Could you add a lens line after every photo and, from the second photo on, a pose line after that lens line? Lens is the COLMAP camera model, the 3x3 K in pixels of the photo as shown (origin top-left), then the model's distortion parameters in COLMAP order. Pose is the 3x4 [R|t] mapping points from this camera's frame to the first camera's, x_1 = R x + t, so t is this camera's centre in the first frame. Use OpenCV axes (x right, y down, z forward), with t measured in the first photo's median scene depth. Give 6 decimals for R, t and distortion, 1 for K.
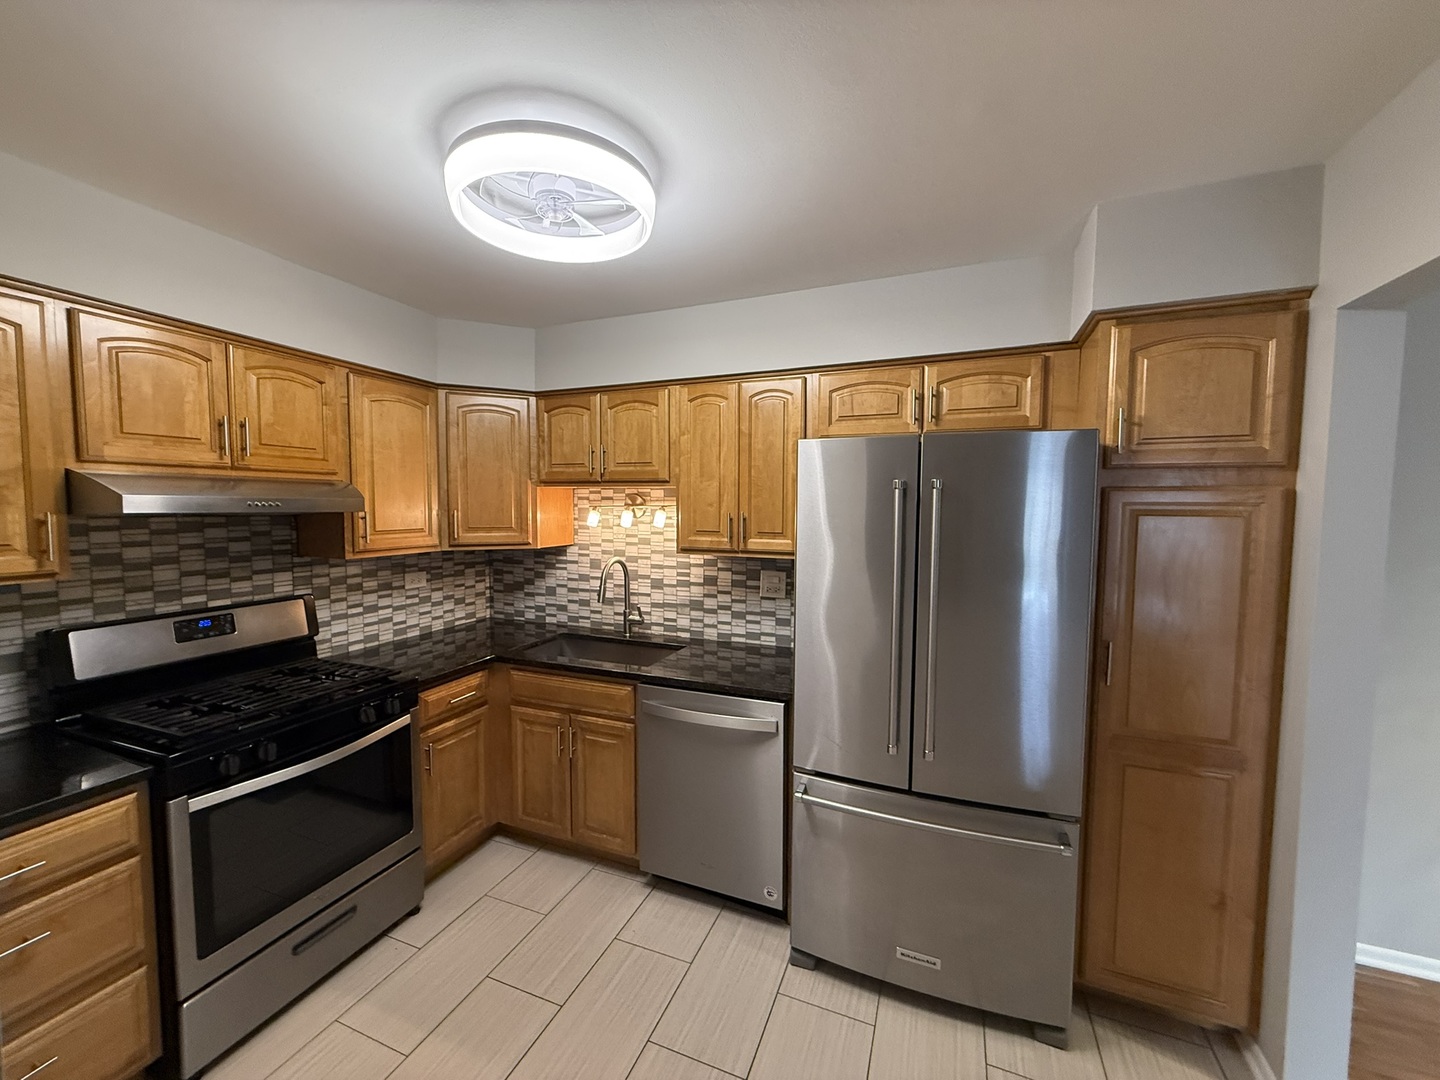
lens RADIAL K [[576.9, 0, 728.9], [0, 576.9, 541.7], [0, 0, 1]] dist [-0.006681, 0.001561]
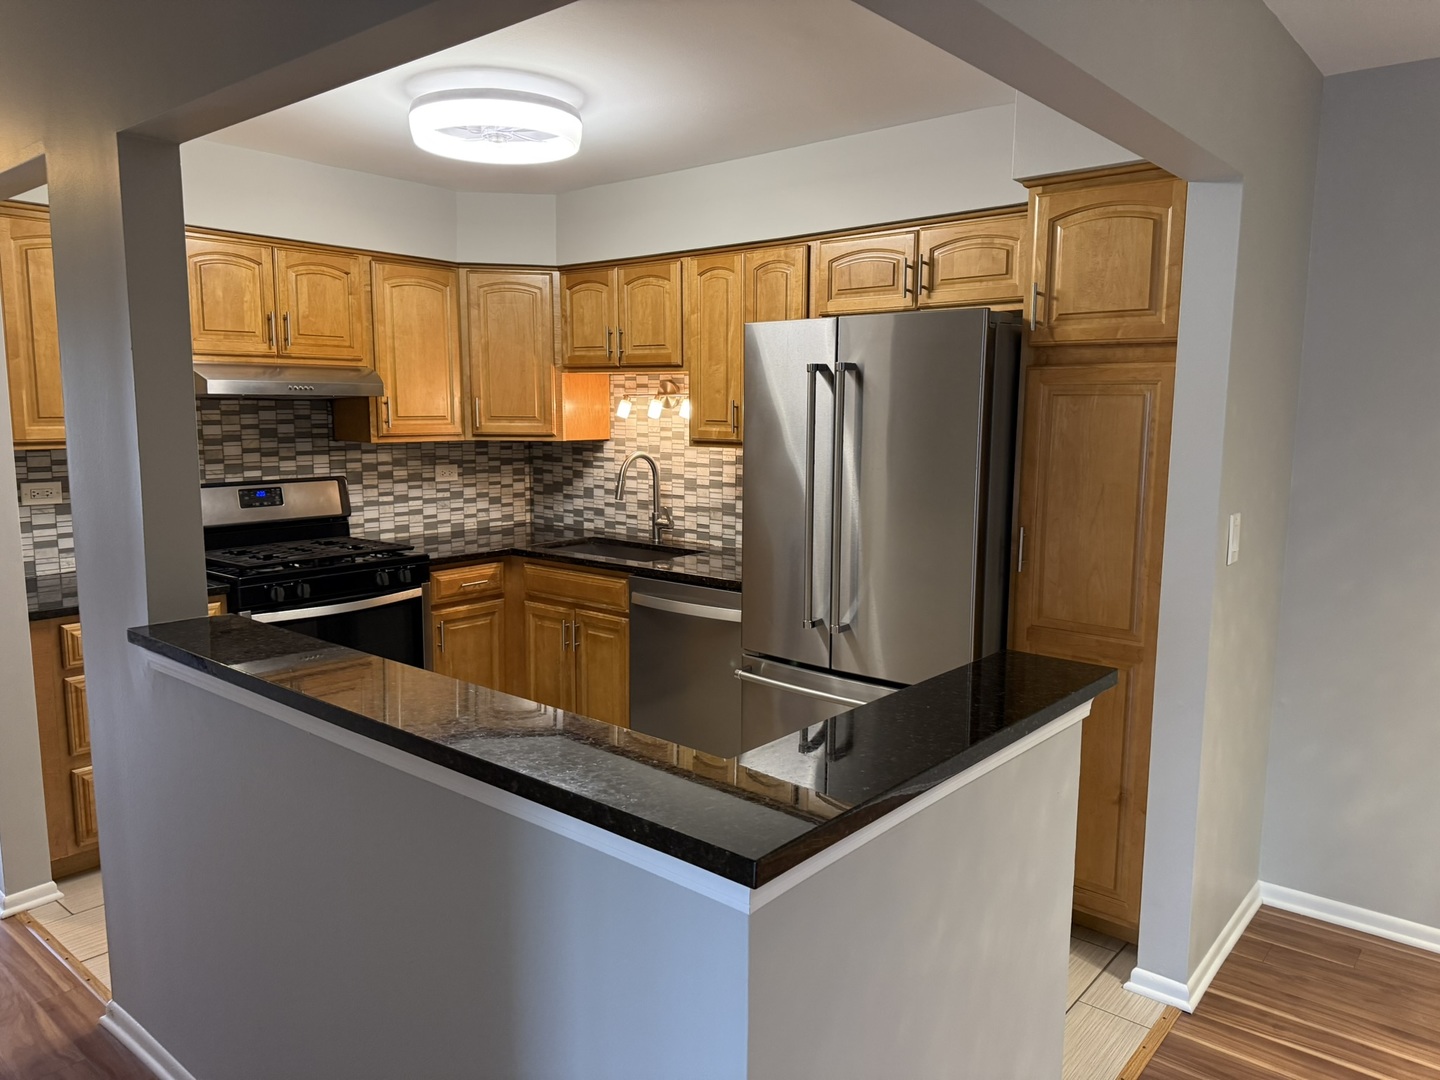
lens RADIAL K [[1019.9, 0, 746.1], [0, 1019.9, 546.7], [0, 0, 1]] dist [0.059880, -0.103634]
pose [[0.954664, 0.042169, -0.294683, 0.517728], [-0.020671, 0.996917, 0.075690, 0.060829], [0.296967, -0.066167, 0.952593, -0.561711]]
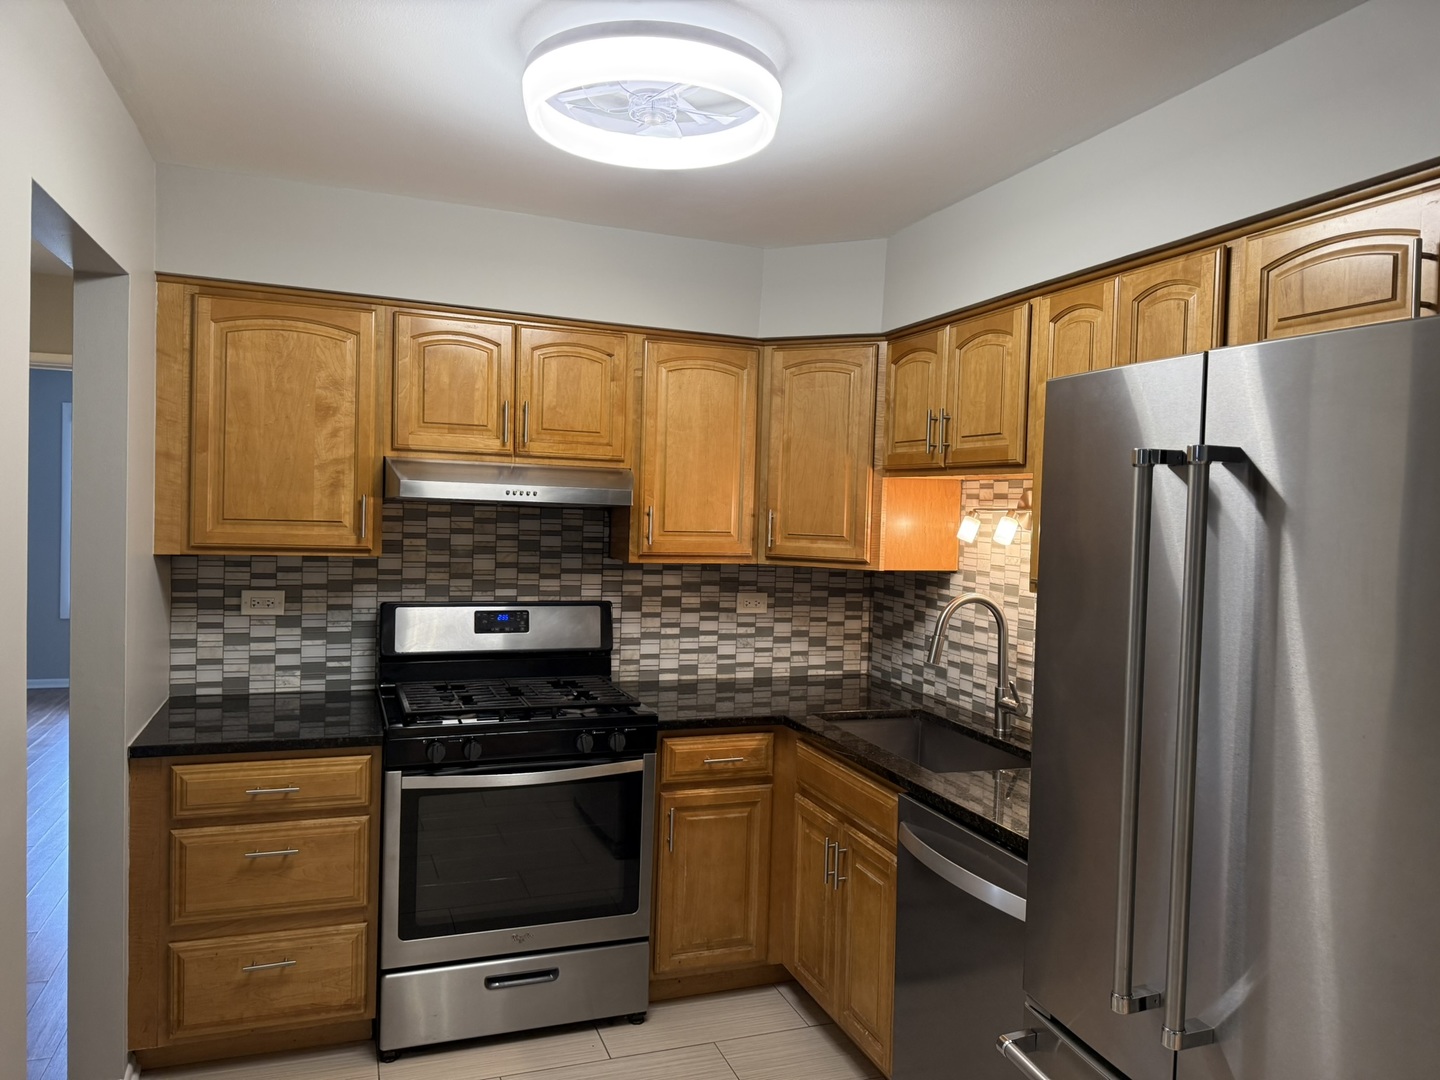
lens RADIAL K [[1019.9, 0, 717.2], [0, 1019.9, 532.6], [0, 0, 1]] dist [0.059880, -0.103634]
pose [[0.660768, 0.034288, -0.749807, 0.500990], [-0.075636, 0.996913, -0.021066, 0.008604], [0.746770, 0.070632, 0.661322, 0.110446]]
